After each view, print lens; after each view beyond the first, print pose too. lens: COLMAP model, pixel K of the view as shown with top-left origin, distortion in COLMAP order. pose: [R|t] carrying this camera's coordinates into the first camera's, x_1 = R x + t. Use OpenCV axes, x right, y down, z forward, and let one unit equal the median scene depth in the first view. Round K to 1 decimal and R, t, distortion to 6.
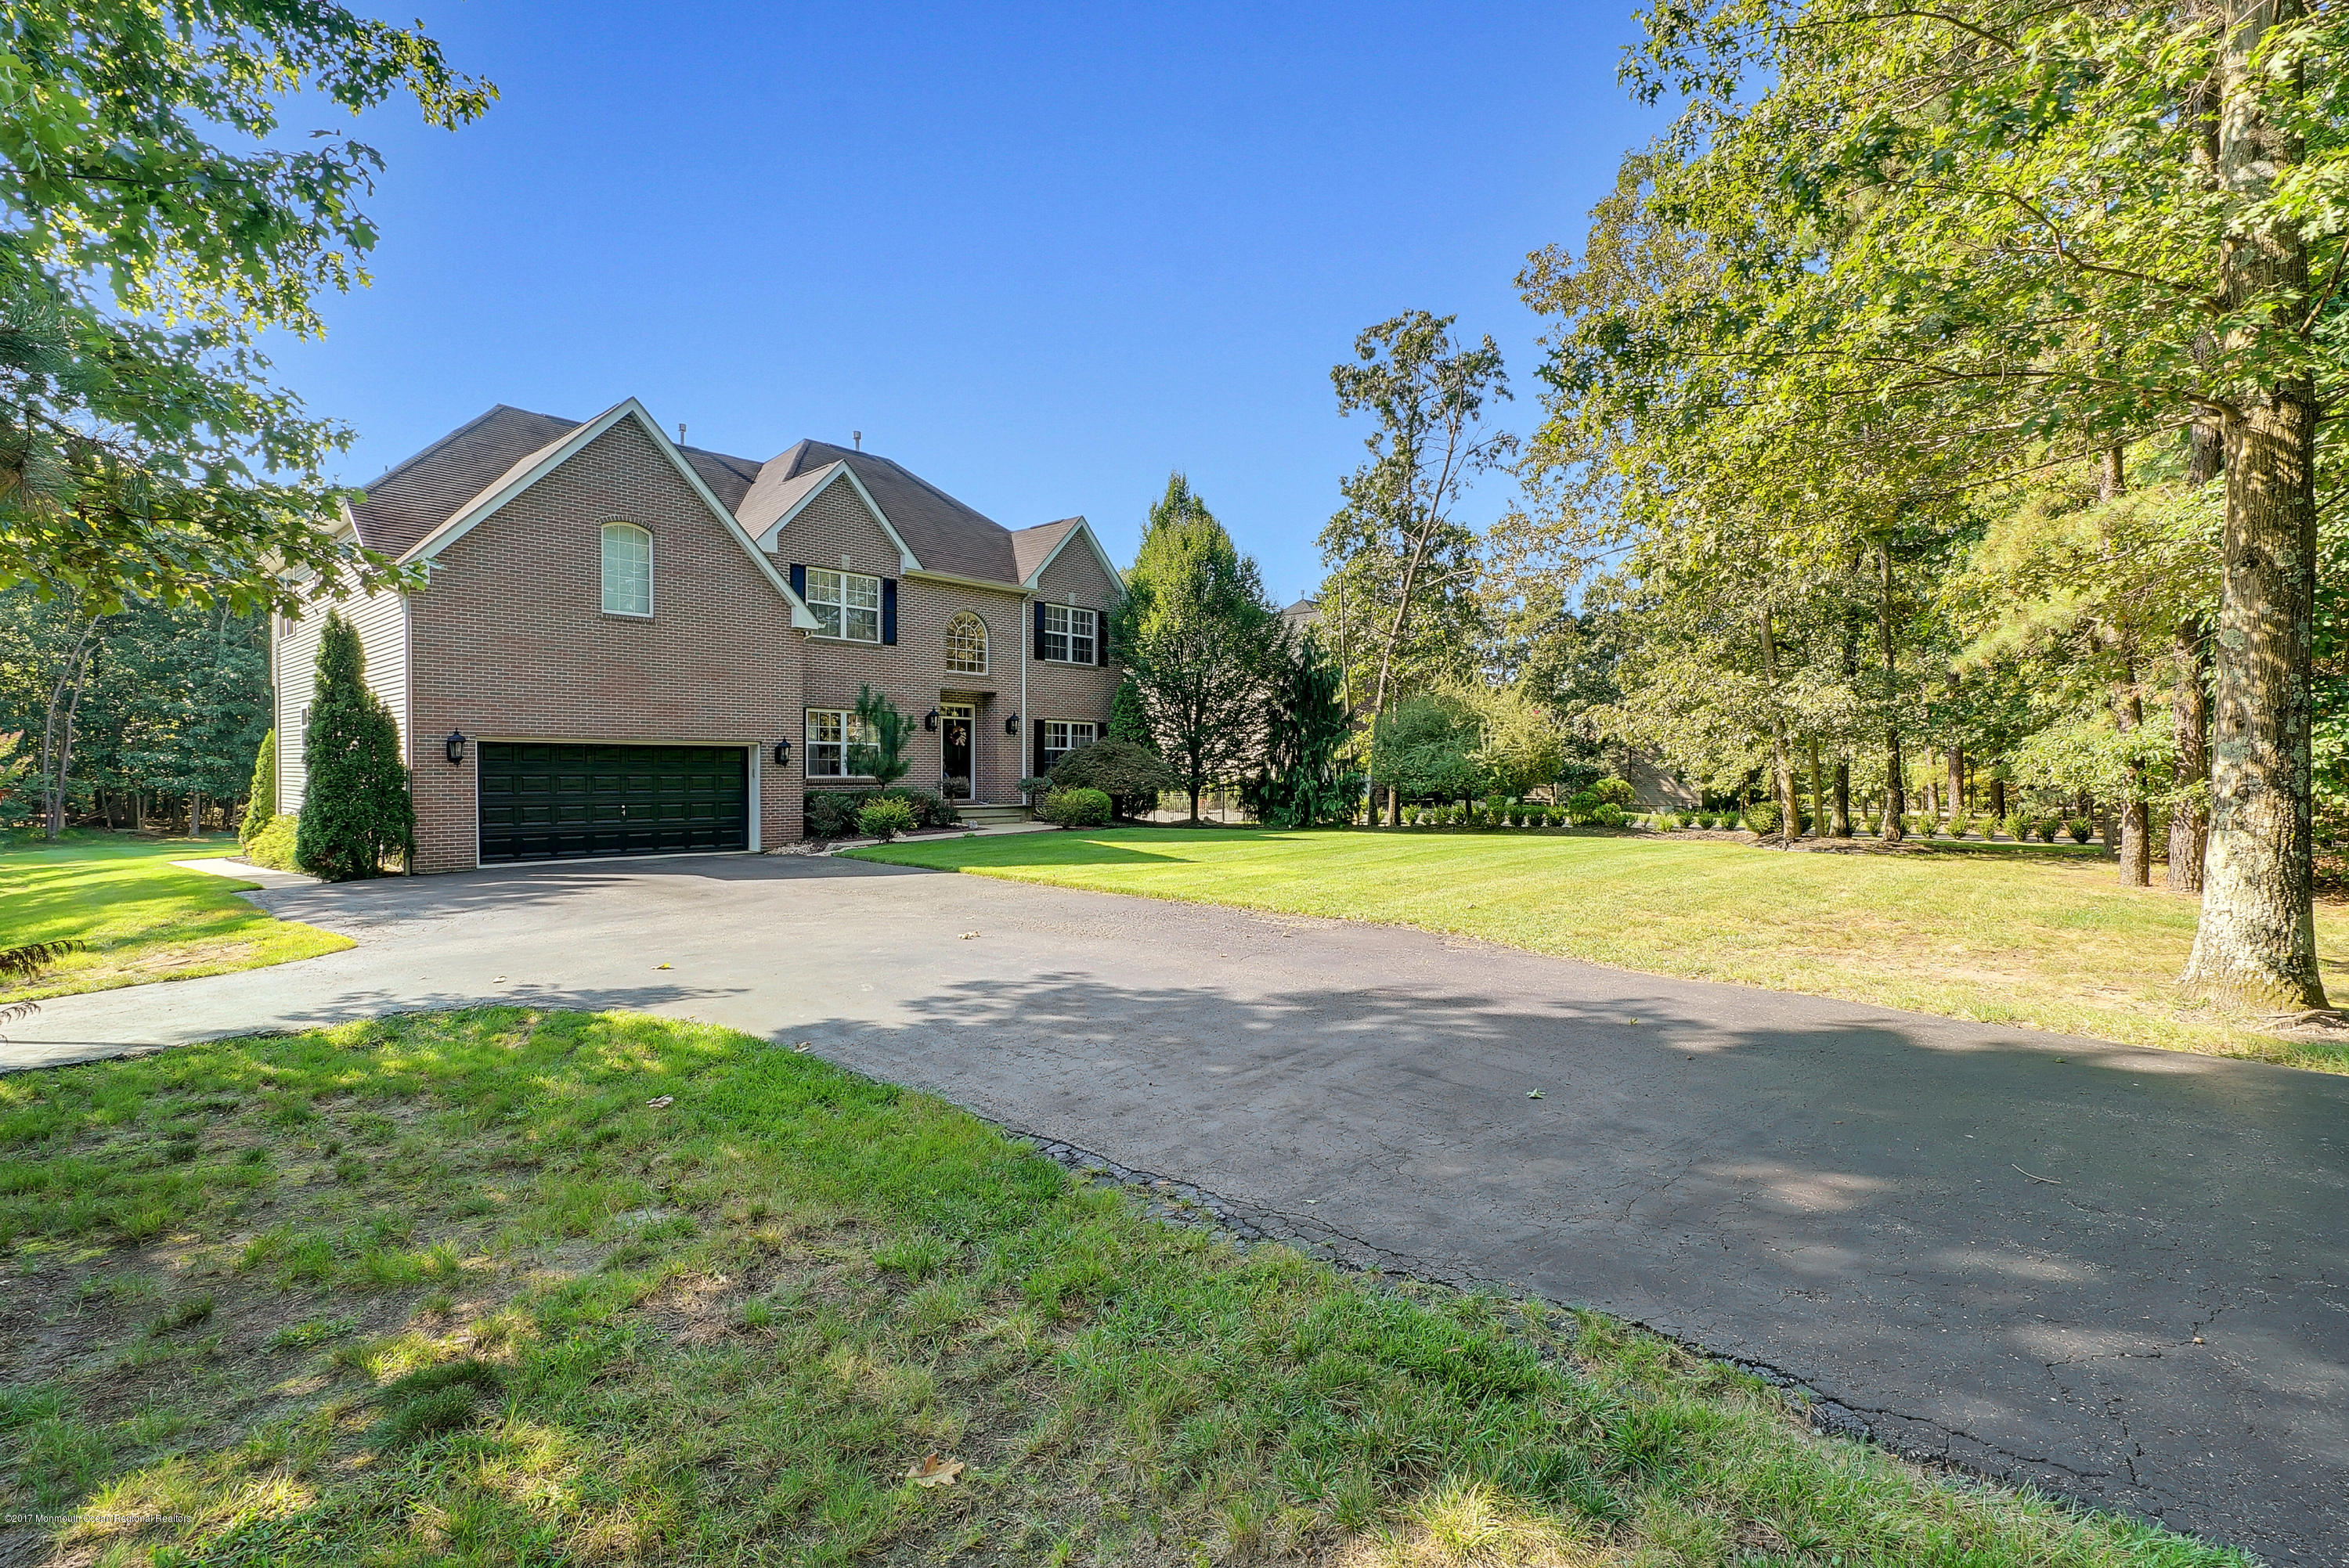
lens RADIAL K [[1090.5, 0, 1173.8], [0, 1090.5, 787.0], [0, 0, 1]] dist [-0.005994, 0.000936]
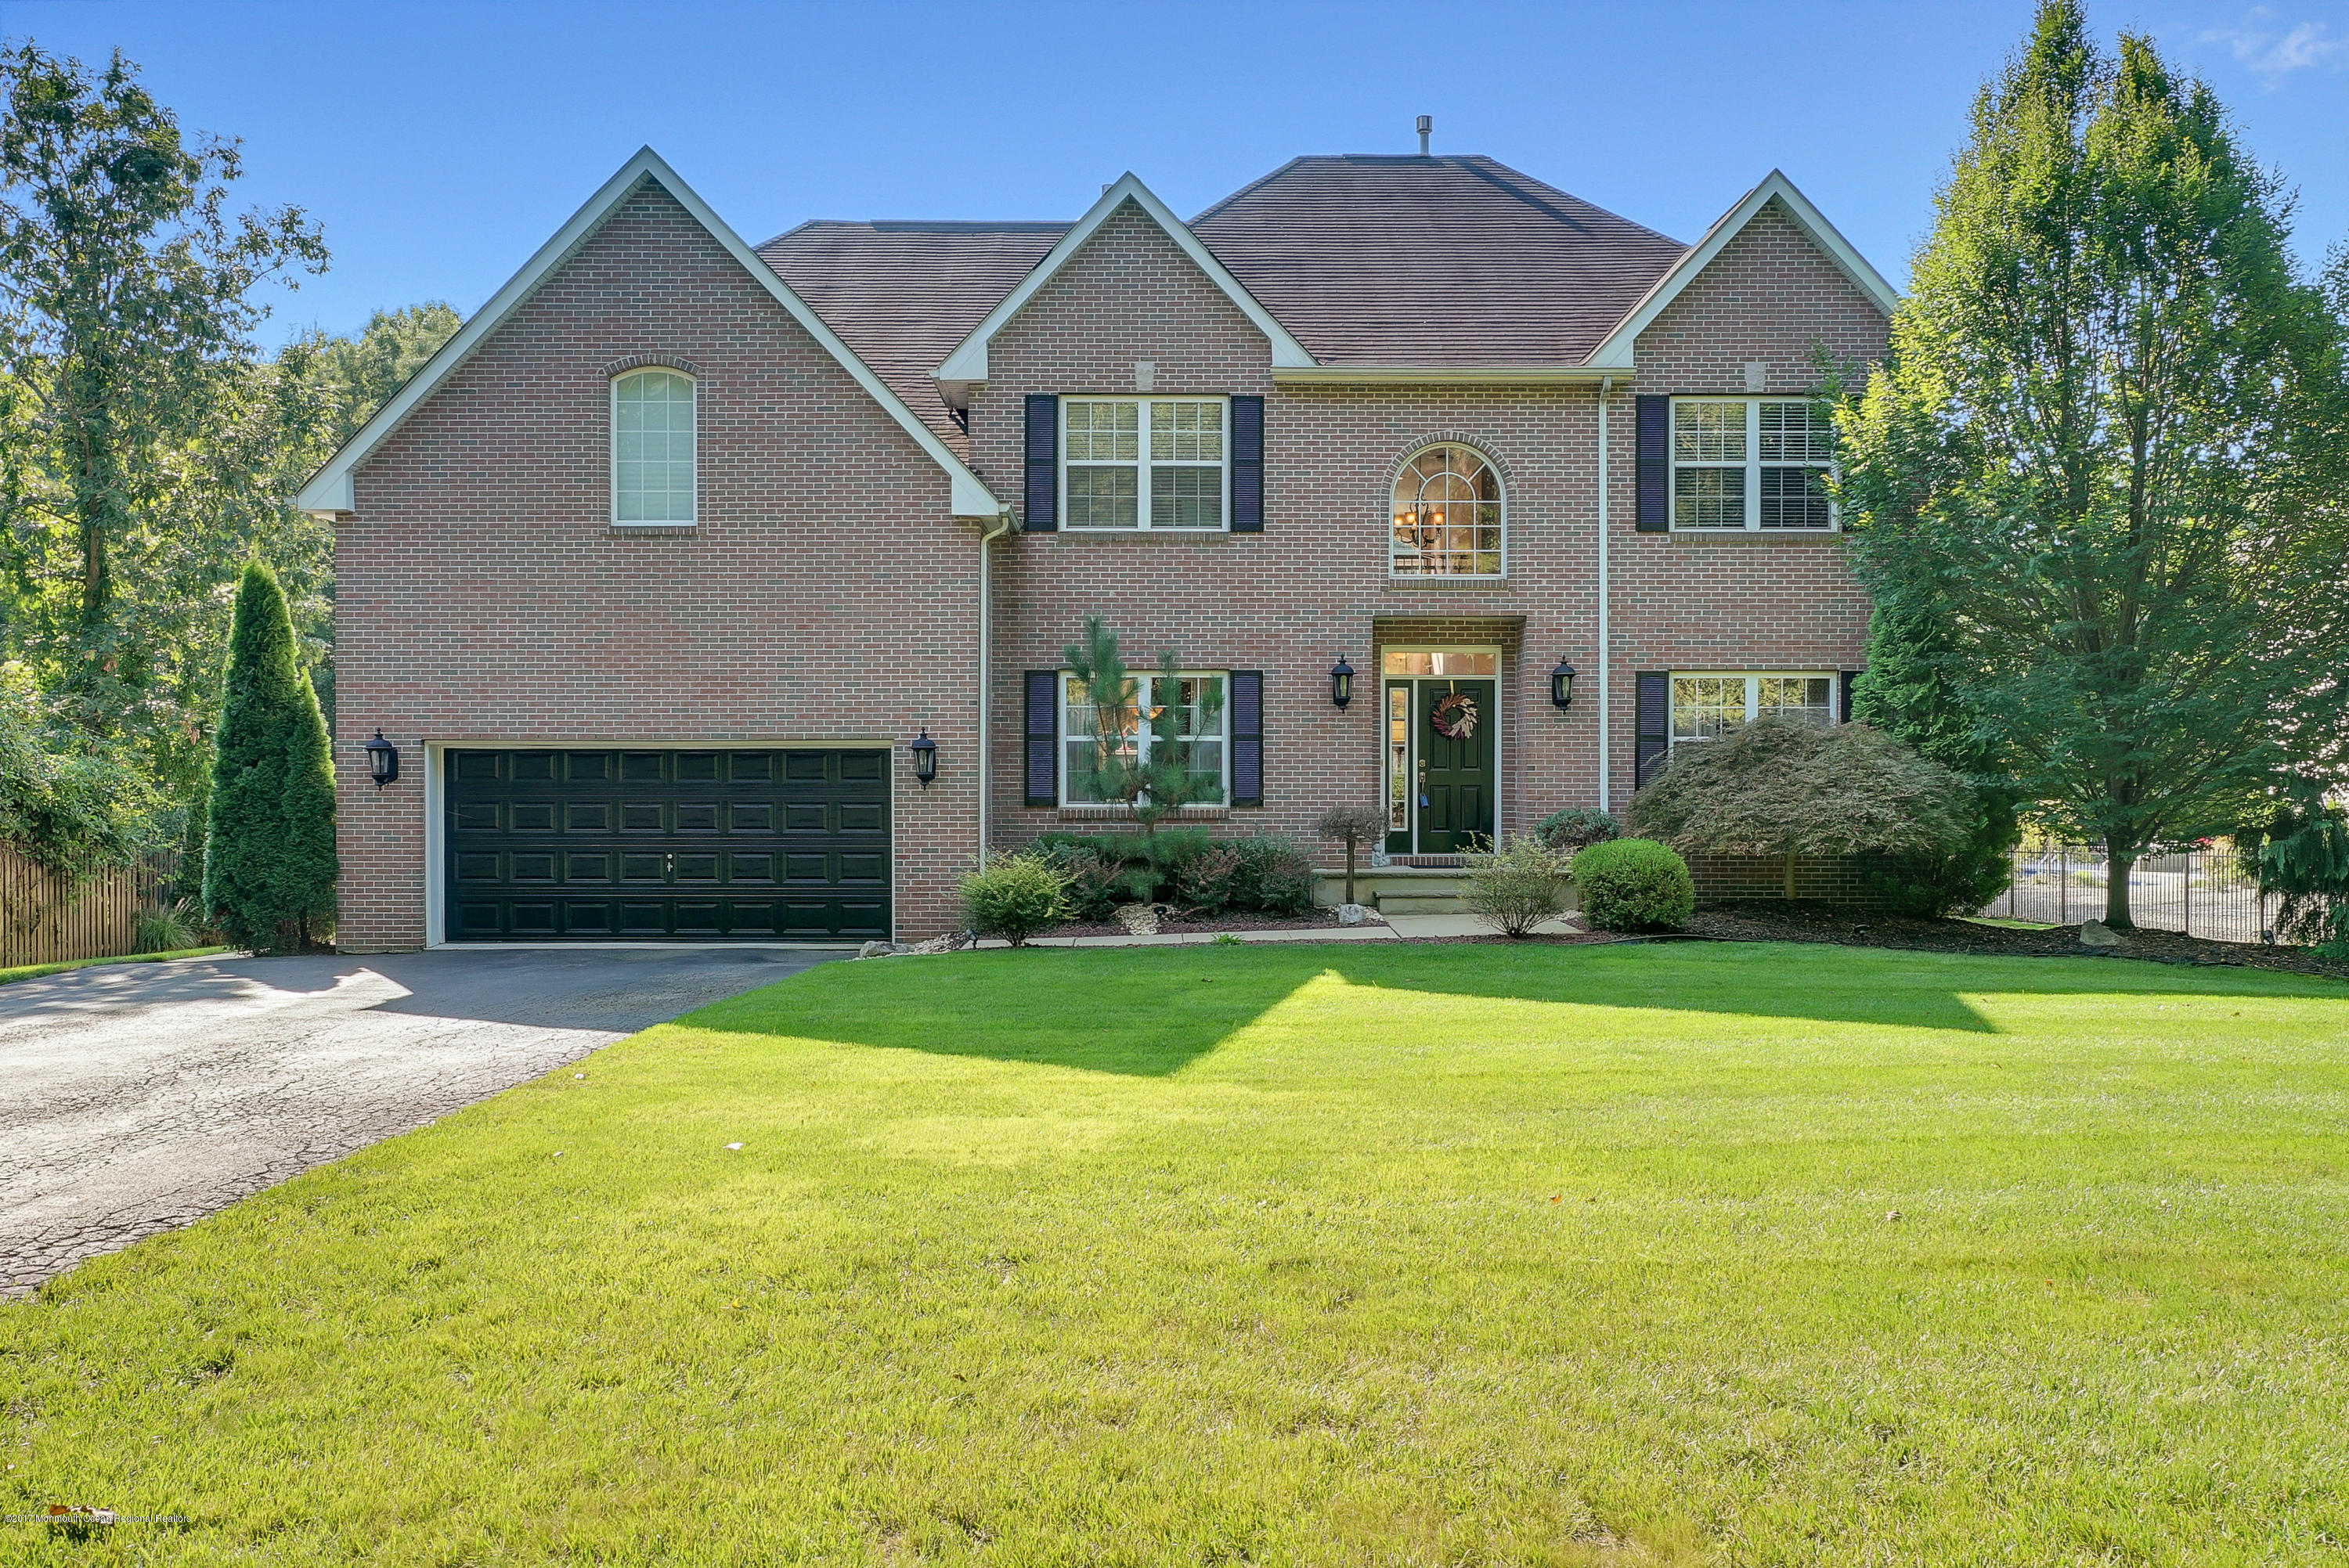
lens RADIAL K [[1812.1, 0, 1173.7], [0, 1812.1, 781.0], [0, 0, 1]] dist [0.004741, 0.010624]
pose [[0.675323, -0.001210, -0.737521, 0.307407], [-0.008972, 0.999911, -0.009856, -0.011927], [0.737467, 0.013273, 0.675252, 0.431438]]
